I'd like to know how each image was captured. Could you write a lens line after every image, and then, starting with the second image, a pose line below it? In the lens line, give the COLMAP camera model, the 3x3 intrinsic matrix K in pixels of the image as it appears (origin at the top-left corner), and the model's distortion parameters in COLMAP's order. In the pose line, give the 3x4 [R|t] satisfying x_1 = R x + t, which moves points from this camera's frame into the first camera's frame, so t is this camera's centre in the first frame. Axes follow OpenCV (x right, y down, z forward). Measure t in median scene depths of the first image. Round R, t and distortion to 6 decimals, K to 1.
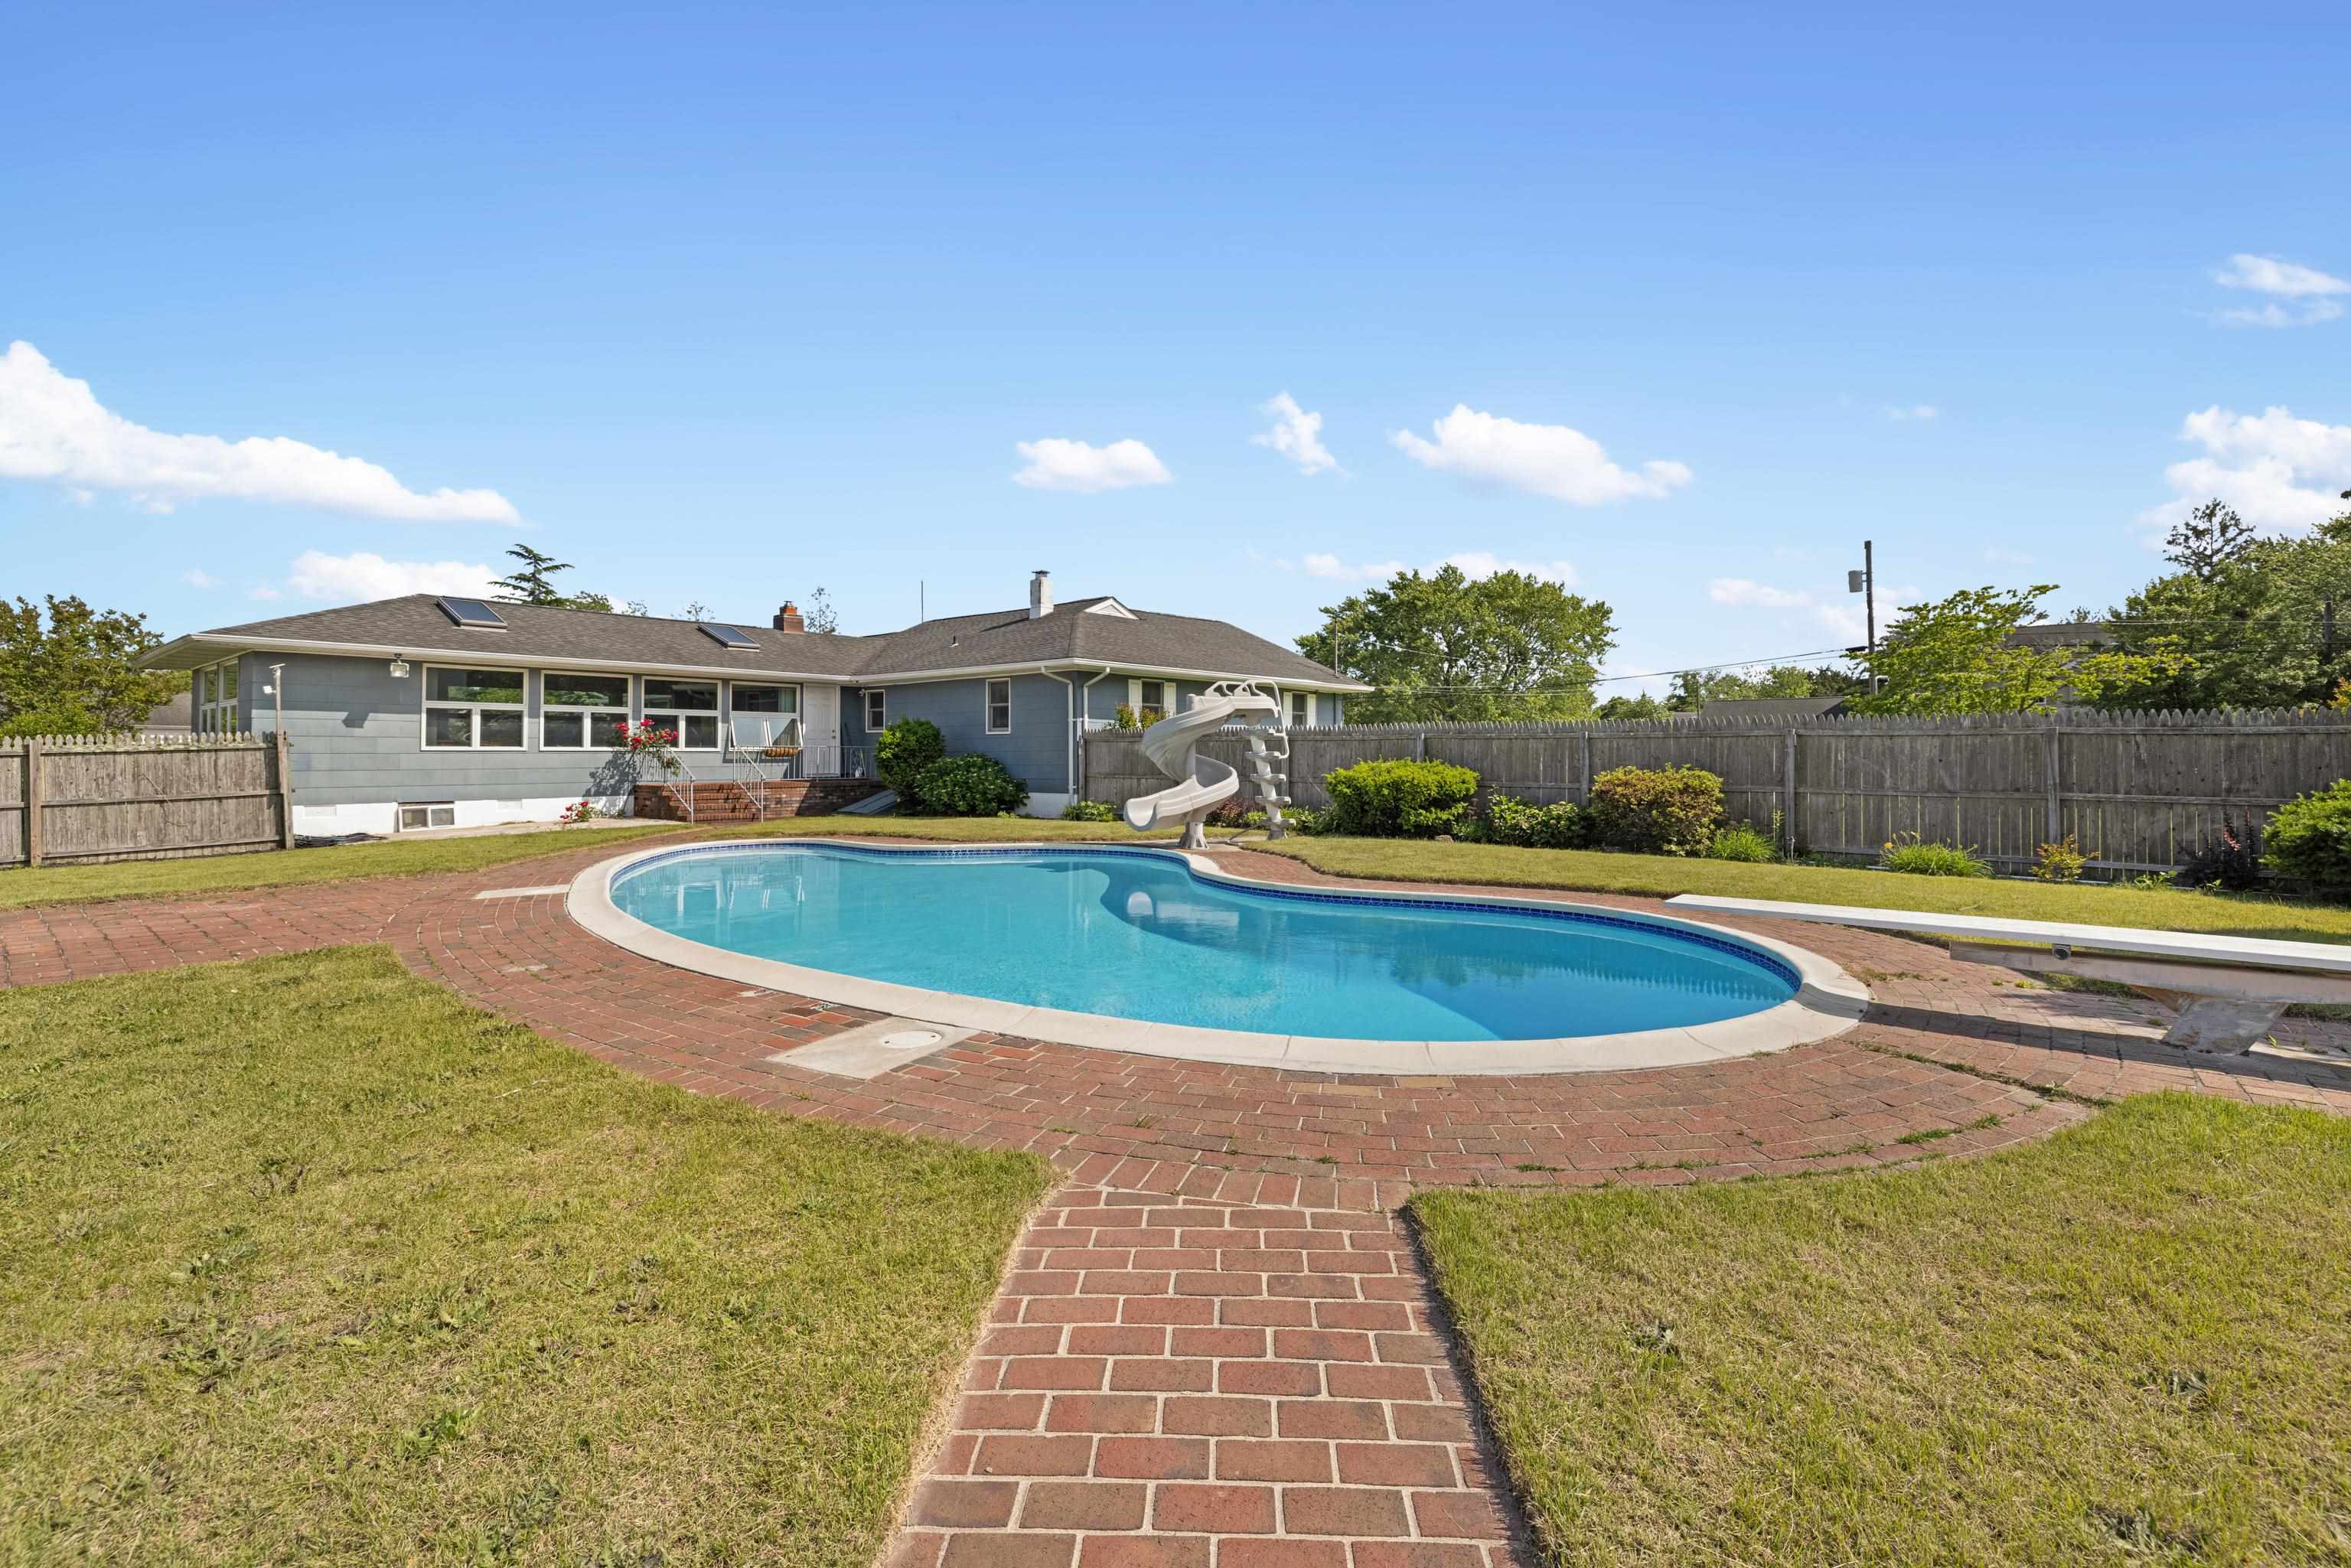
lens RADIAL K [[1029.5, 0, 1187.3], [0, 1029.5, 756.3], [0, 0, 1]] dist [0.029734, 0.000078]
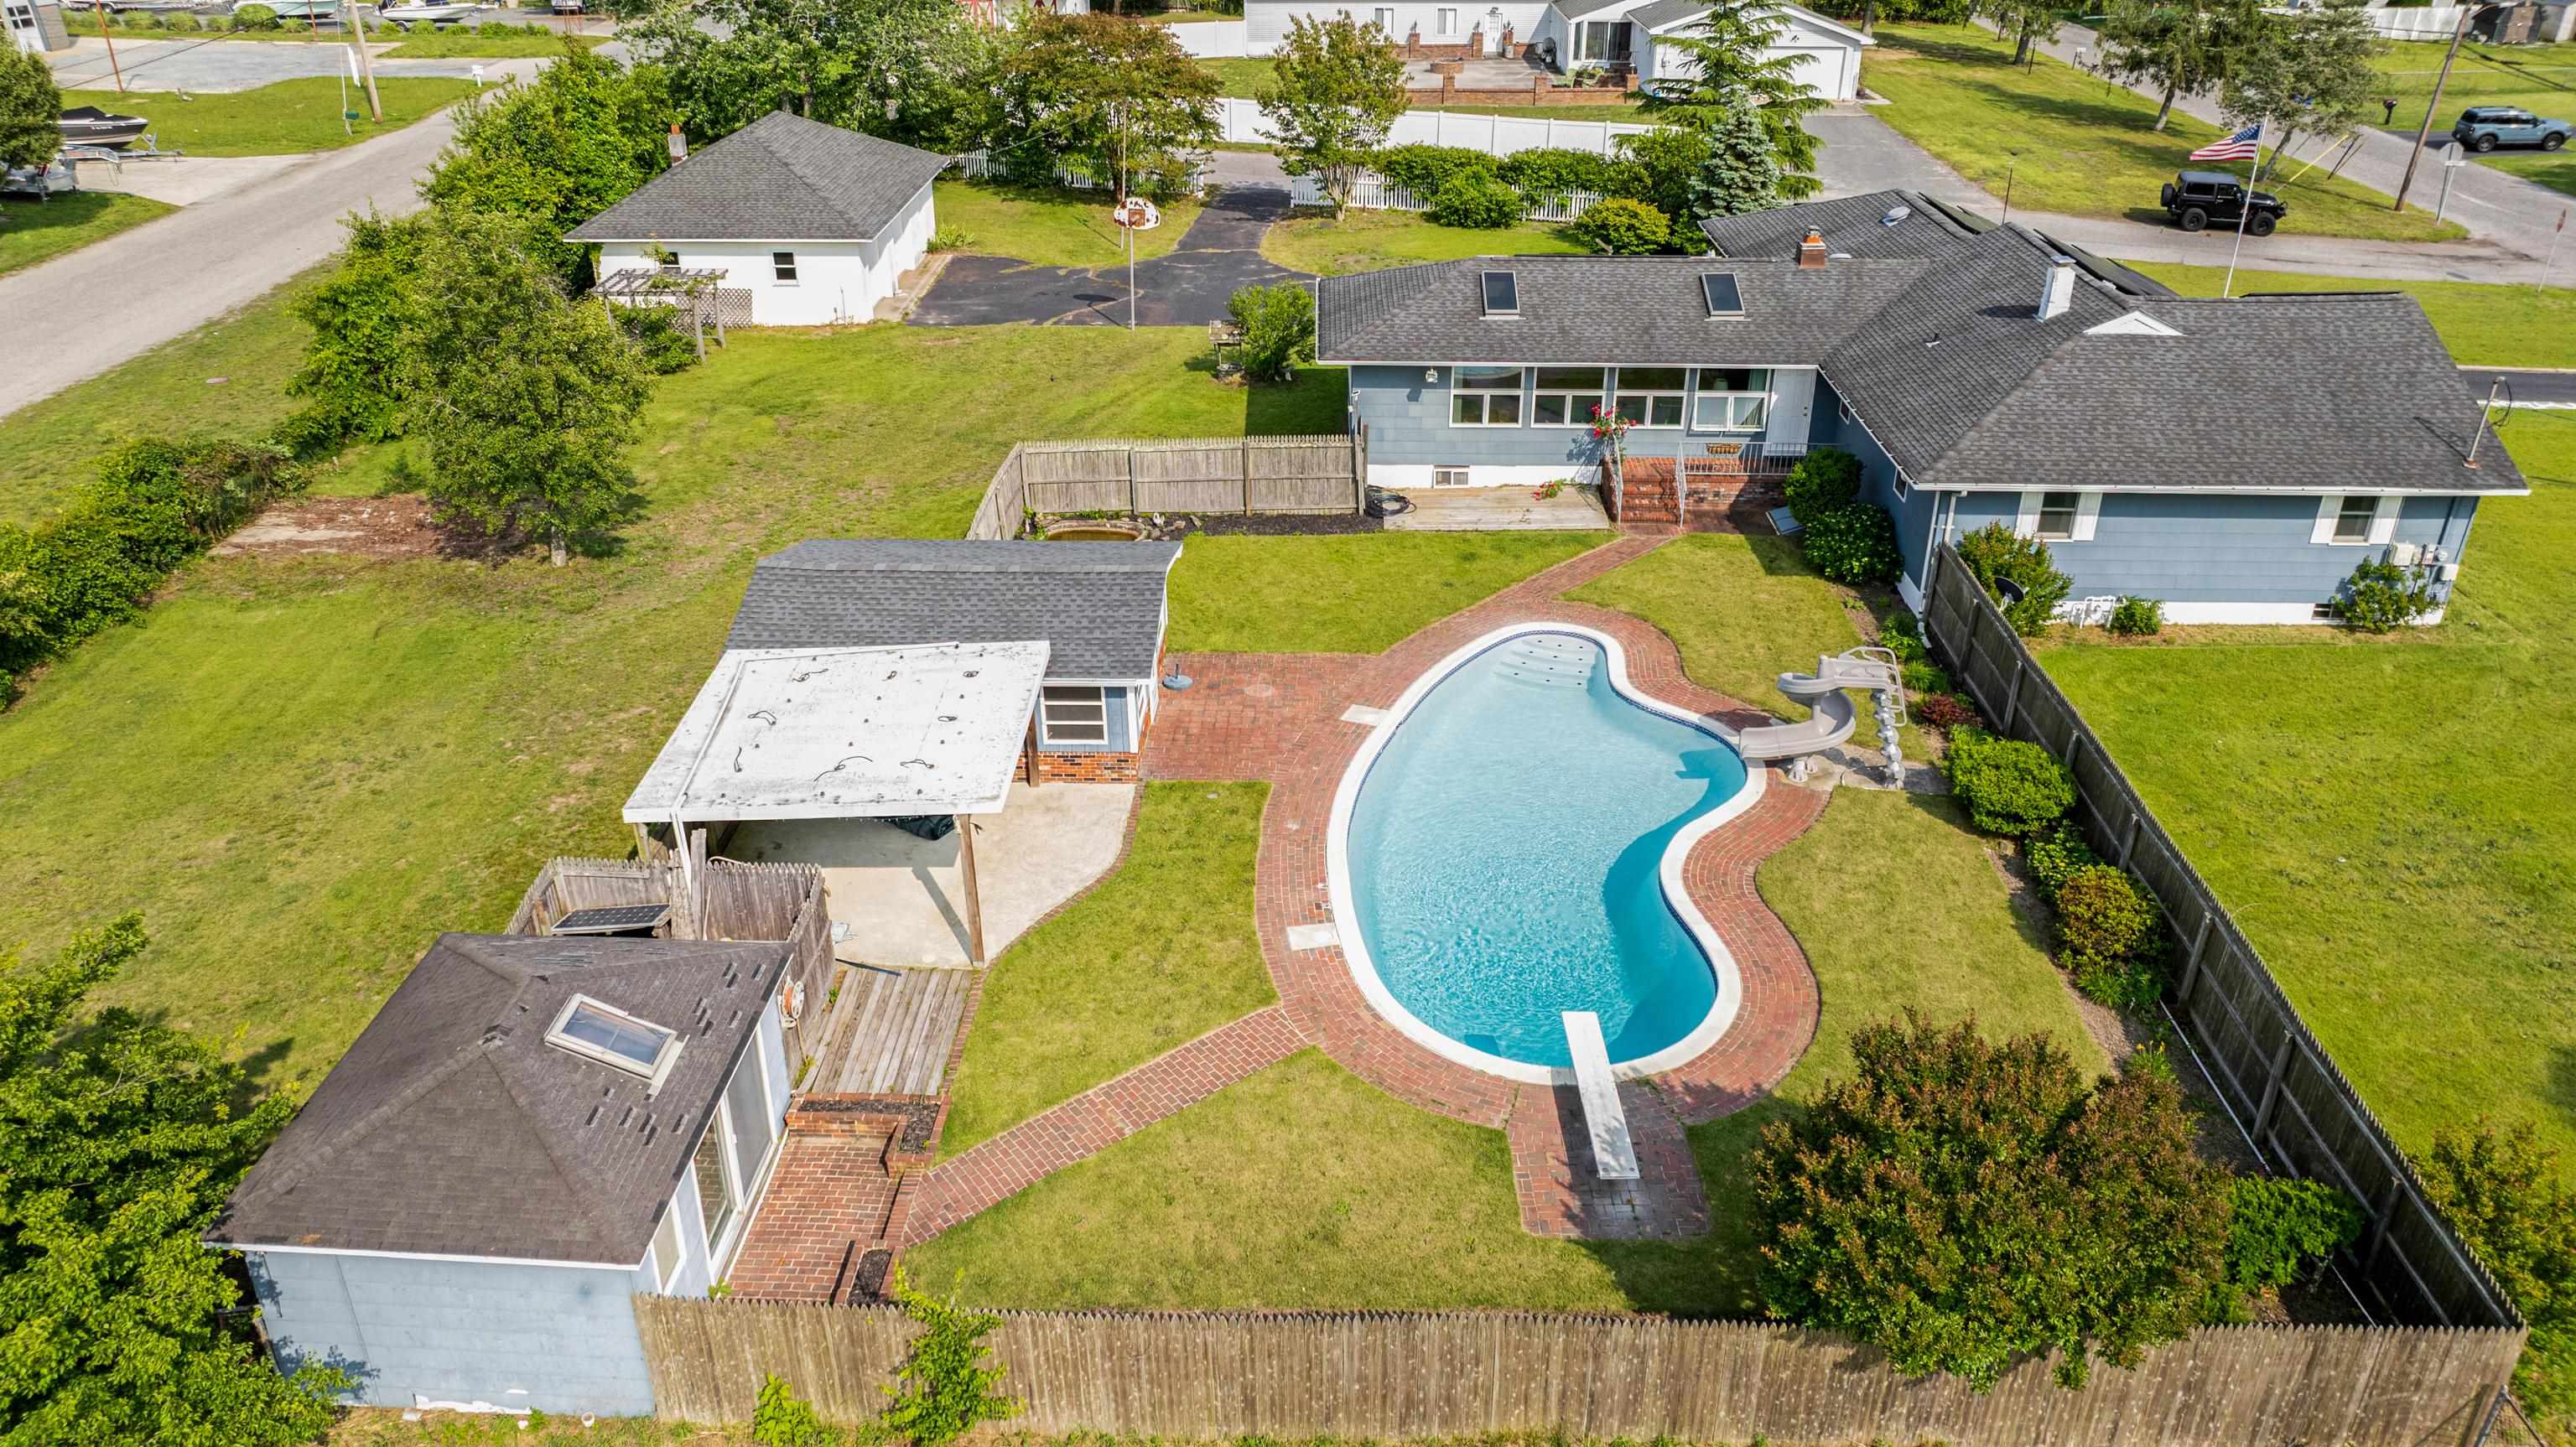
lens RADIAL K [[1846.1, 0, 1288.0], [0, 1846.1, 723.5], [0, 0, 1]] dist [-0.070806, 0.091119]
pose [[0.627787, 0.367295, -0.686279, 0.748347], [-0.008478, 0.884844, 0.465811, -0.665708], [0.778339, -0.286612, 0.558607, -0.467710]]
